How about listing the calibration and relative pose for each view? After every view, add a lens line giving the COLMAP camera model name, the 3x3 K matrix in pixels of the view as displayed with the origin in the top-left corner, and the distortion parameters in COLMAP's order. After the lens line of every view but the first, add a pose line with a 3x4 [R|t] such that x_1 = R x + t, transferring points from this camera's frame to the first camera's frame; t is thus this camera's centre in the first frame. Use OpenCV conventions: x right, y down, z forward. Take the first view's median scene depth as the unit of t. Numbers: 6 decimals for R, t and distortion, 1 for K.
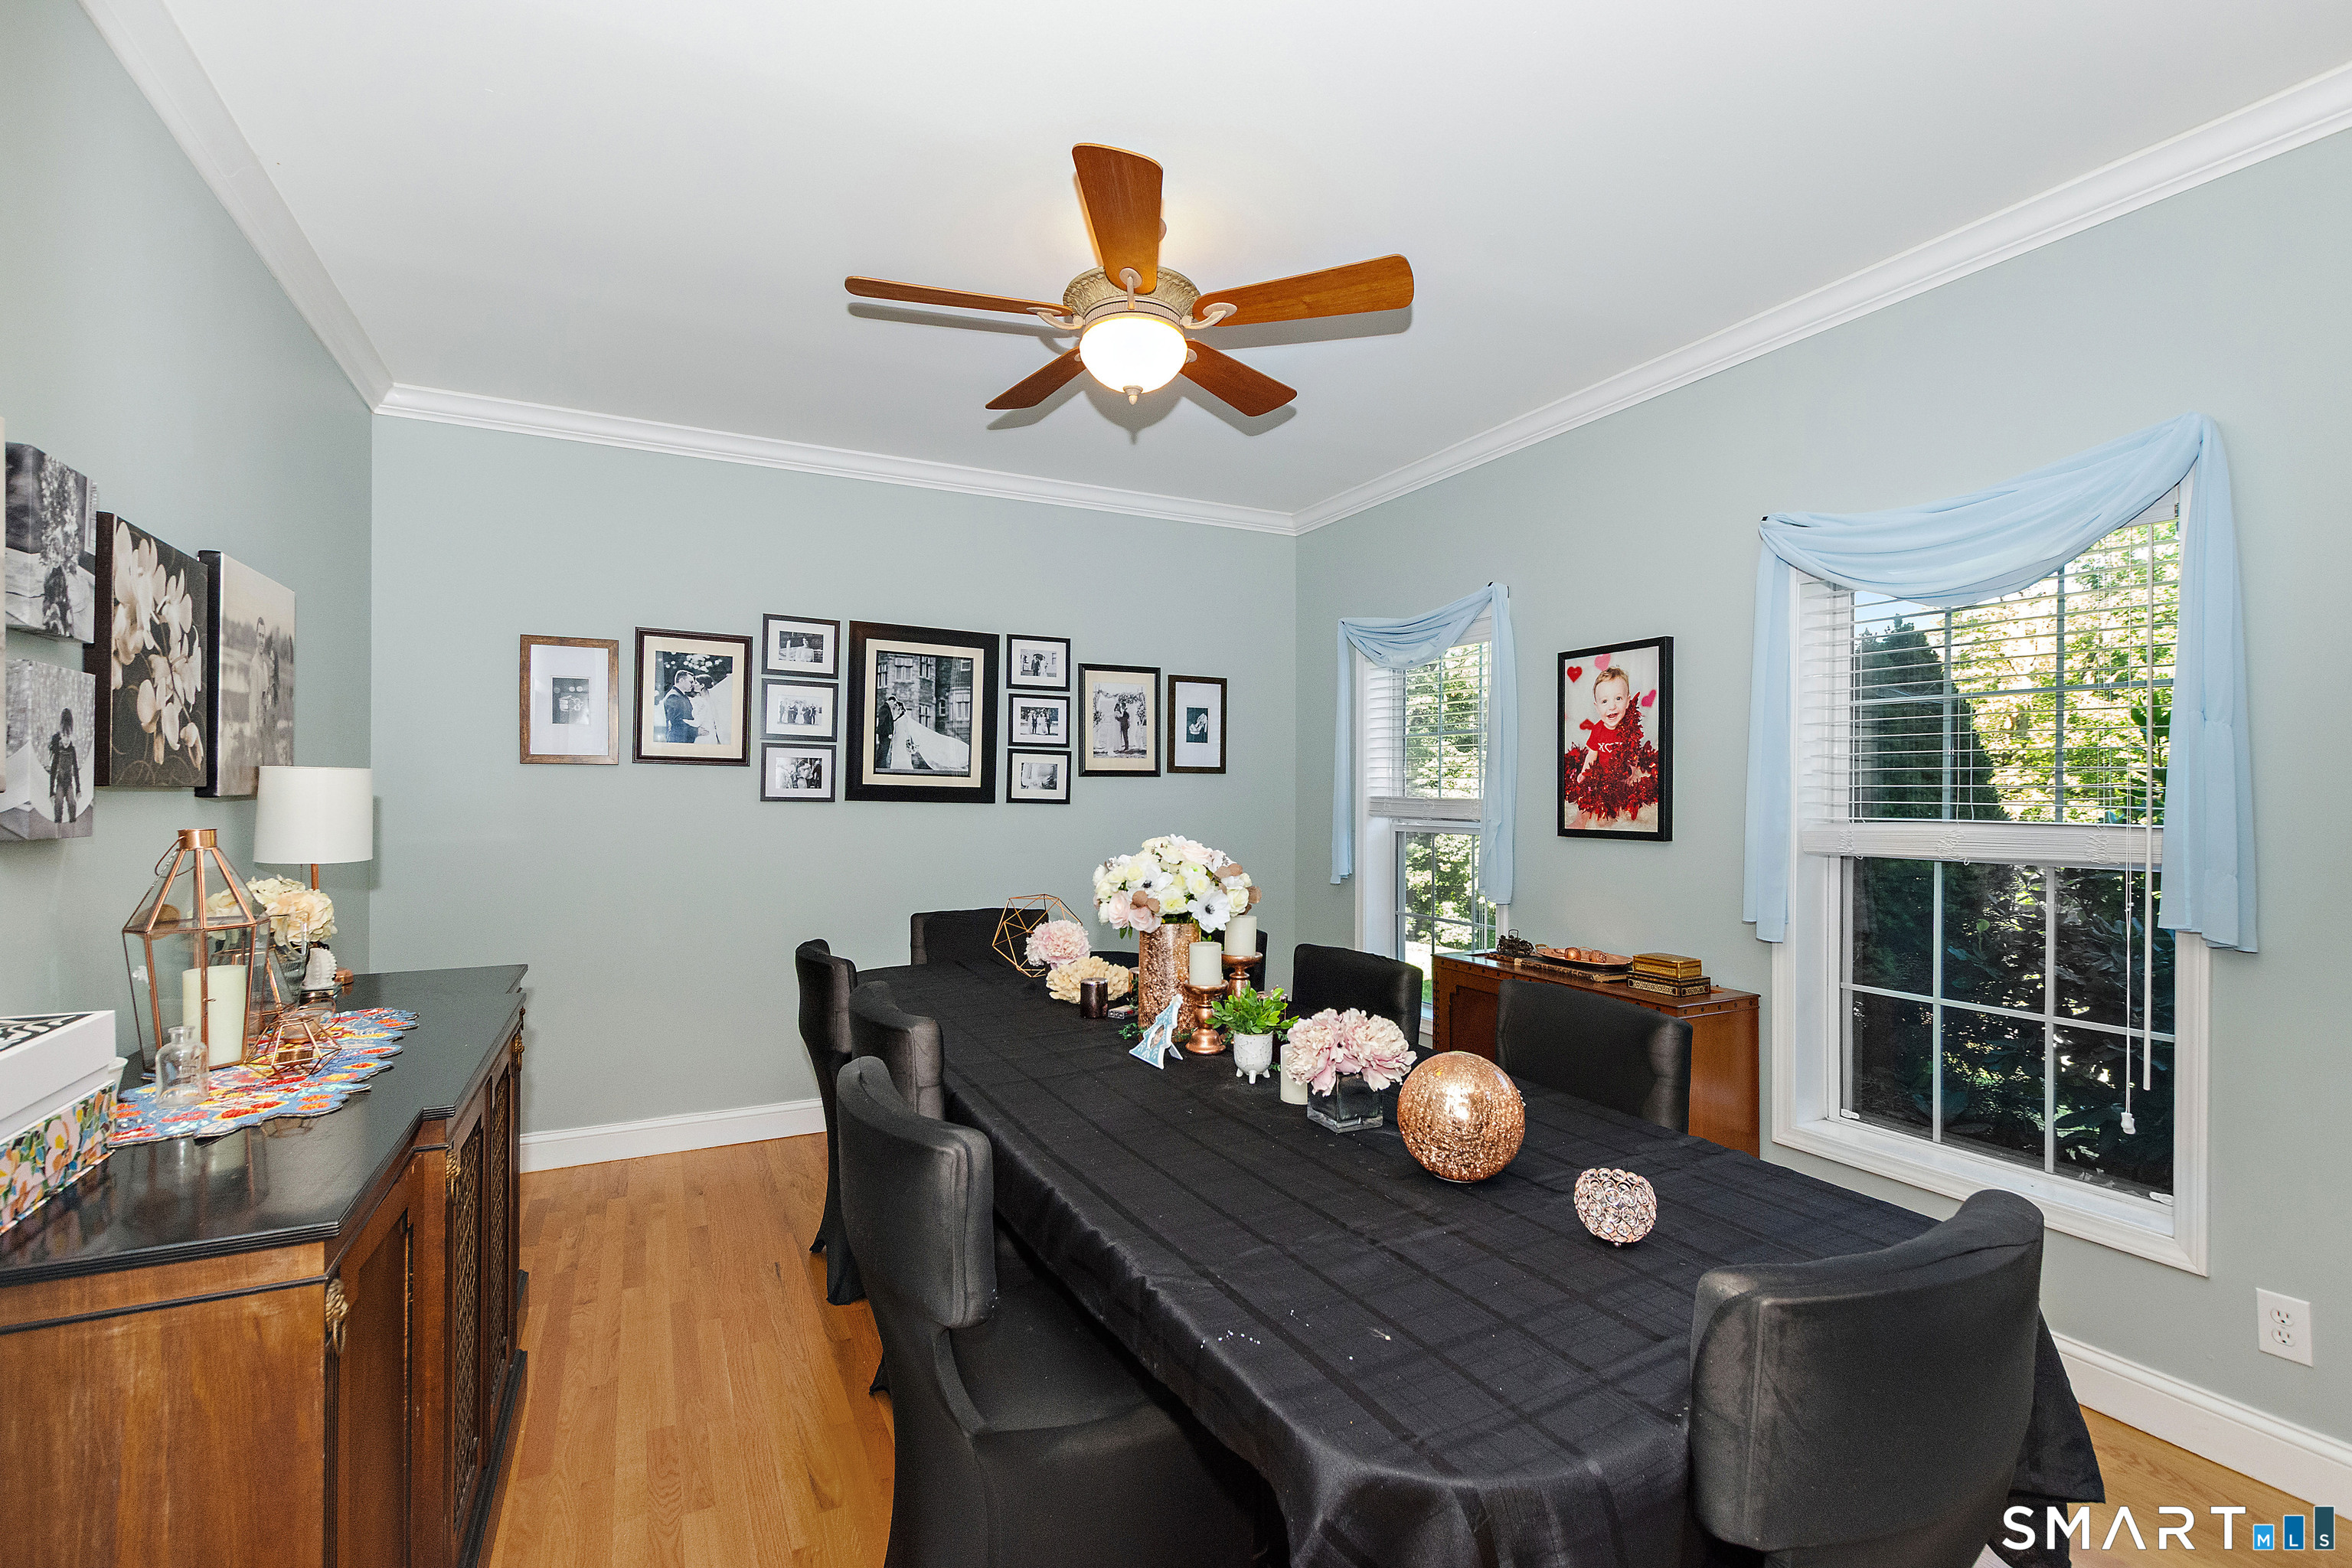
lens RADIAL K [[1056.5, 0, 1174.7], [0, 1056.5, 793.9], [0, 0, 1]] dist [0.010990, -0.000027]
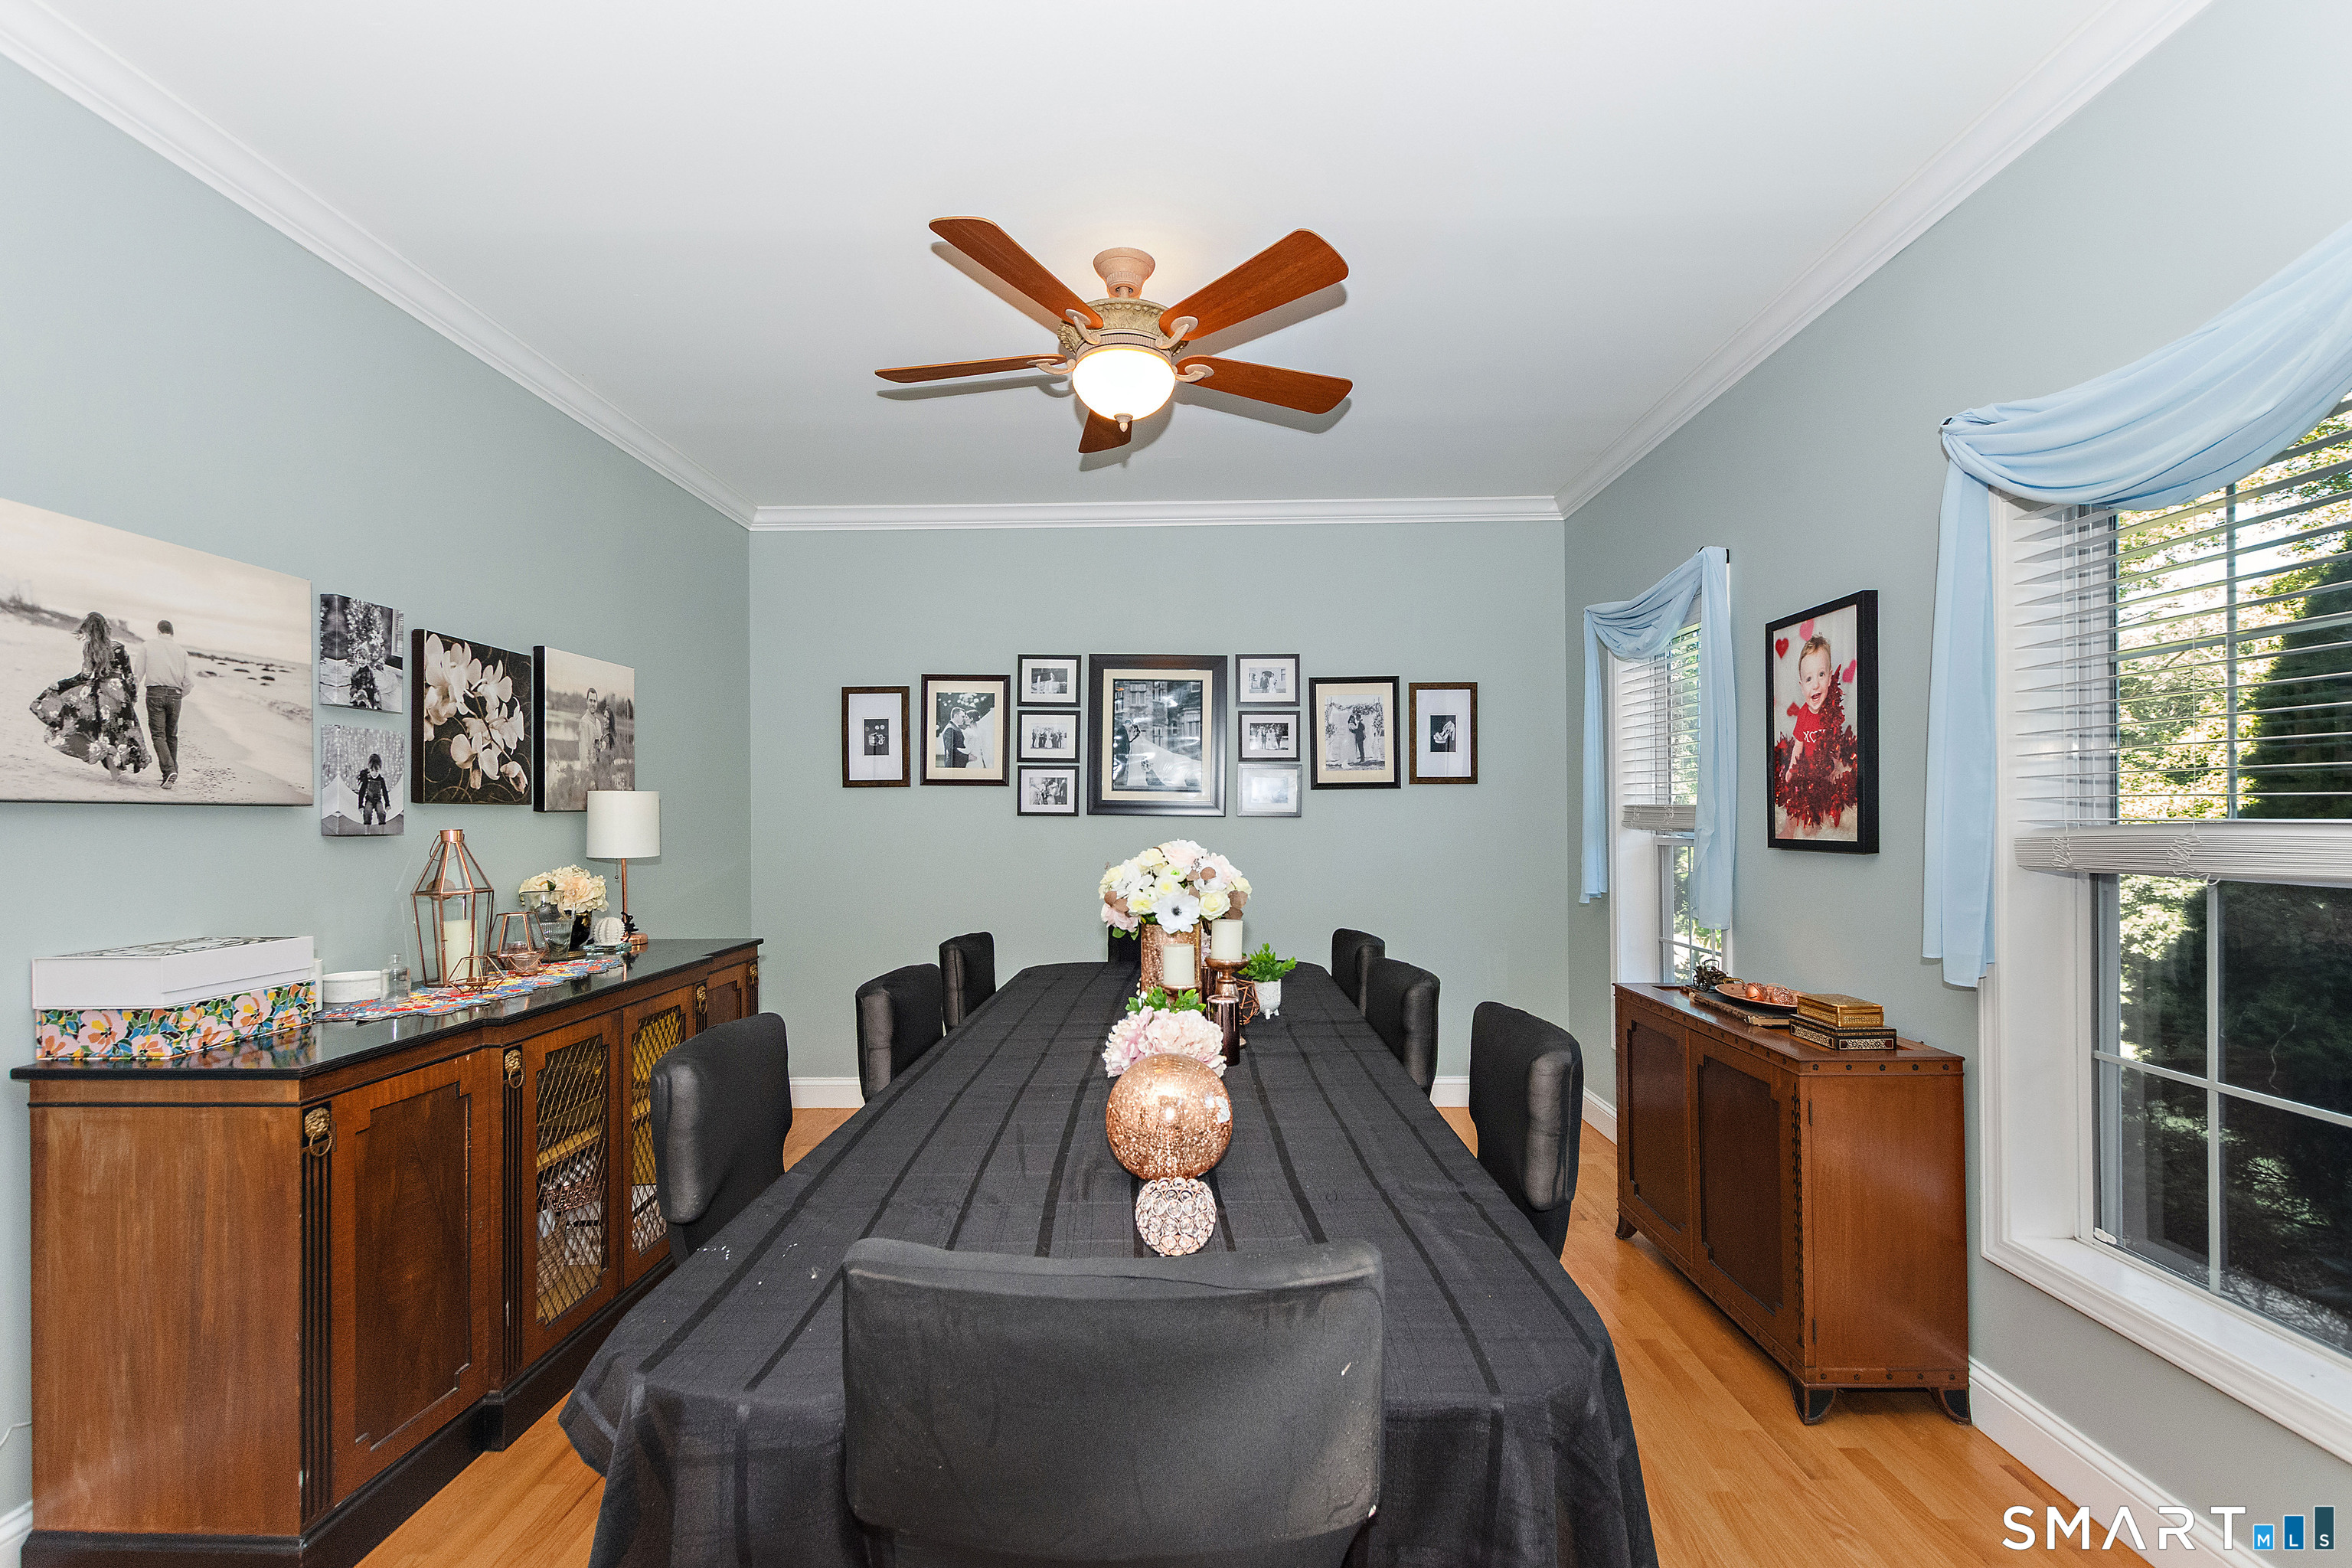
lens RADIAL K [[1048.5, 0, 1175.3], [0, 1048.5, 814.9], [0, 0, 1]] dist [0.015082, -0.007751]
pose [[0.885262, -0.010263, -0.464979, 0.334951], [0.009778, 0.999946, -0.003453, 0.012782], [0.464989, -0.001489, 0.885315, 0.066840]]
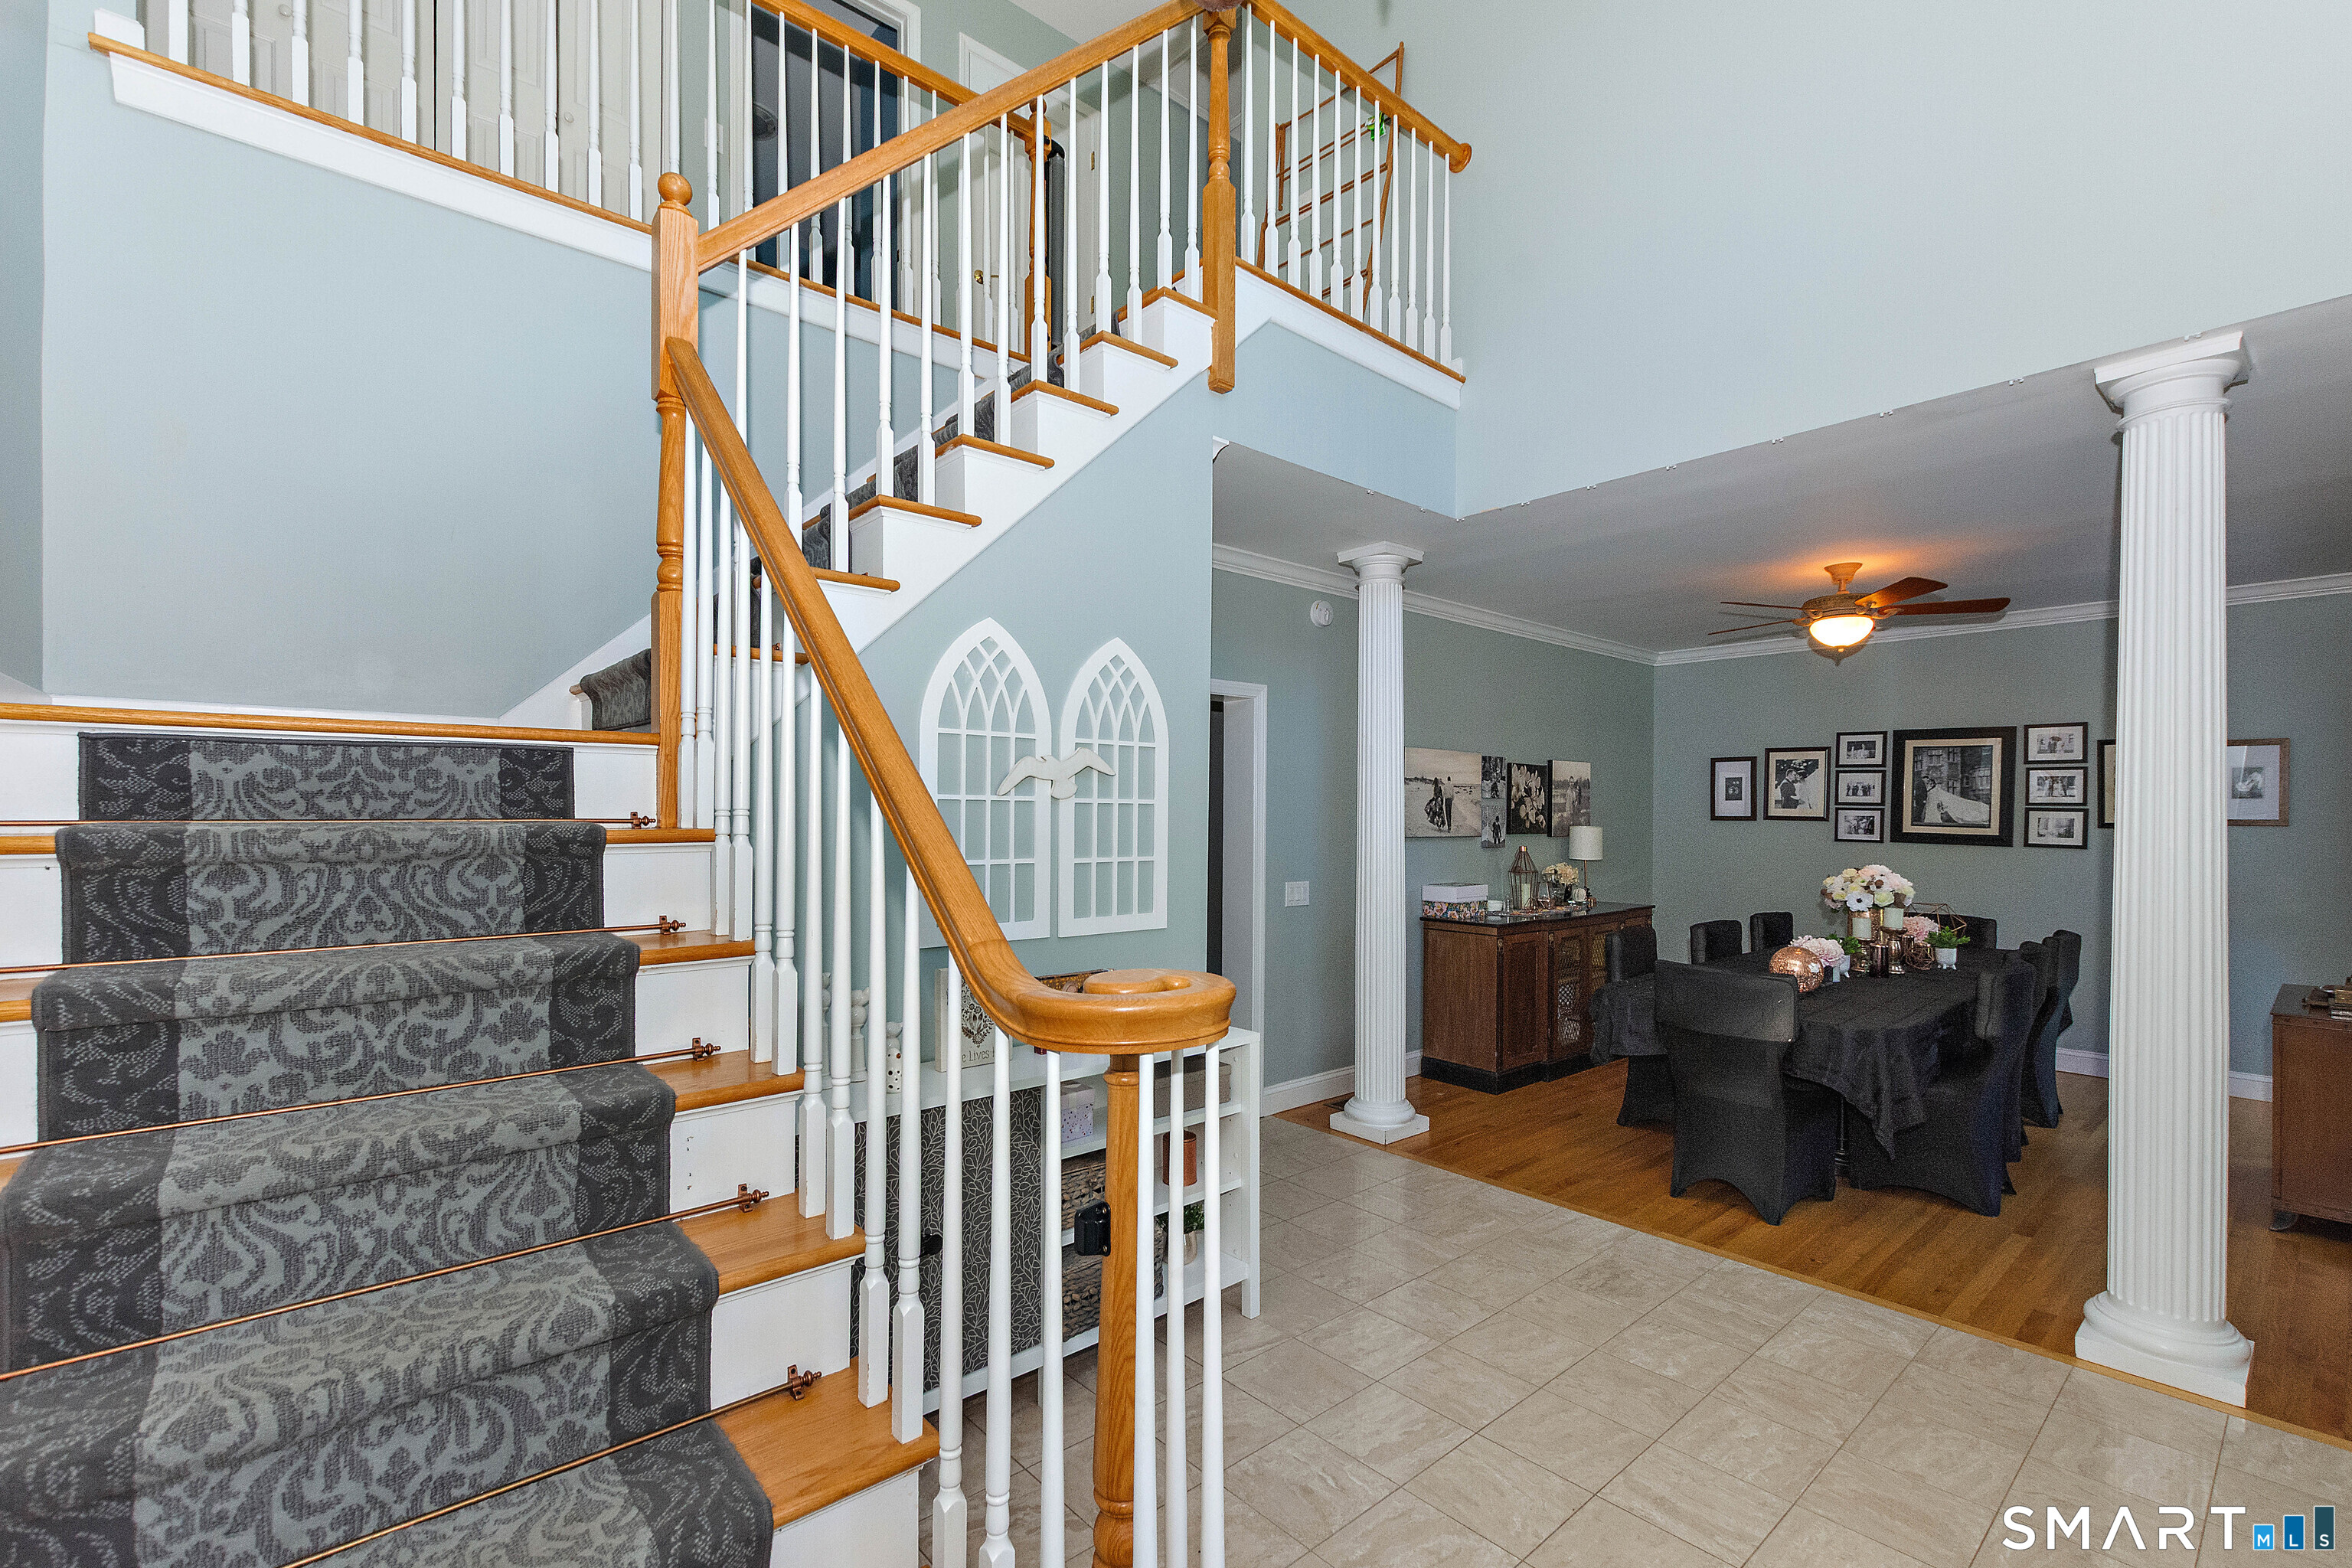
lens RADIAL K [[1029.9, 0, 1186.4], [0, 1029.9, 798.3], [0, 0, 1]] dist [0.009566, -0.004144]
pose [[0.258012, -0.016077, -0.966008, 1.078742], [-0.006505, 0.999810, -0.018378, -0.028735], [0.966120, 0.011026, 0.257858, -0.510742]]
